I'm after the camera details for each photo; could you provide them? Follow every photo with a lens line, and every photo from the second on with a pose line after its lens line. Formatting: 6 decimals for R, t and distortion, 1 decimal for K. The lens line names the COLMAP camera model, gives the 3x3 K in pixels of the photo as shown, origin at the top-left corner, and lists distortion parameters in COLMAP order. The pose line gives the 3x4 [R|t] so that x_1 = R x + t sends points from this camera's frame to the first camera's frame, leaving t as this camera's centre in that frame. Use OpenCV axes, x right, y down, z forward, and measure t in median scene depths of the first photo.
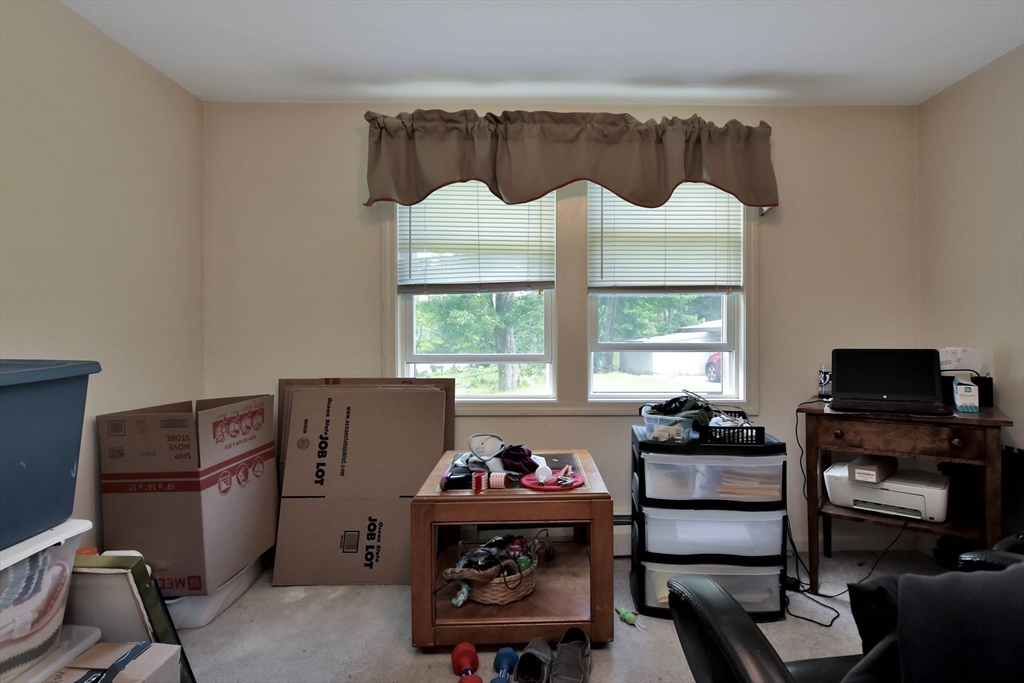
lens RADIAL K [[563.7, 0, 510.5], [0, 563.7, 340.9], [0, 0, 1]] dist [0.005376, -0.002014]
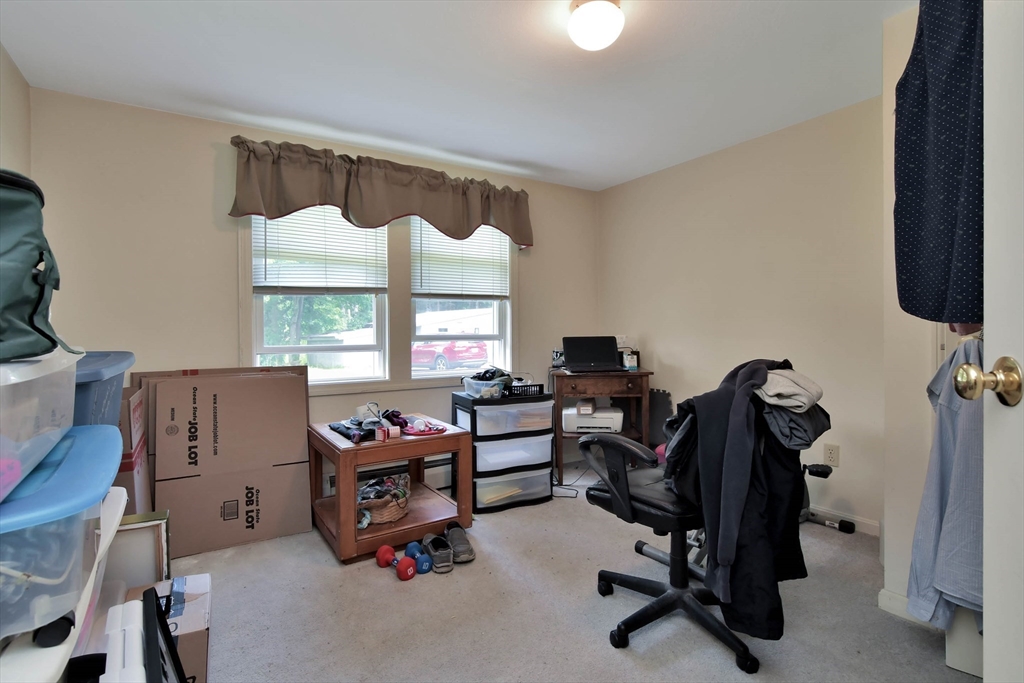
lens RADIAL K [[526.5, 0, 513.6], [0, 526.5, 336.6], [0, 0, 1]] dist [0.005159, -0.001509]
pose [[0.847258, -0.011276, 0.531062, -0.350169], [0.010346, 0.999935, 0.004726, 0.004509], [-0.531081, 0.001490, 0.847320, -0.206135]]
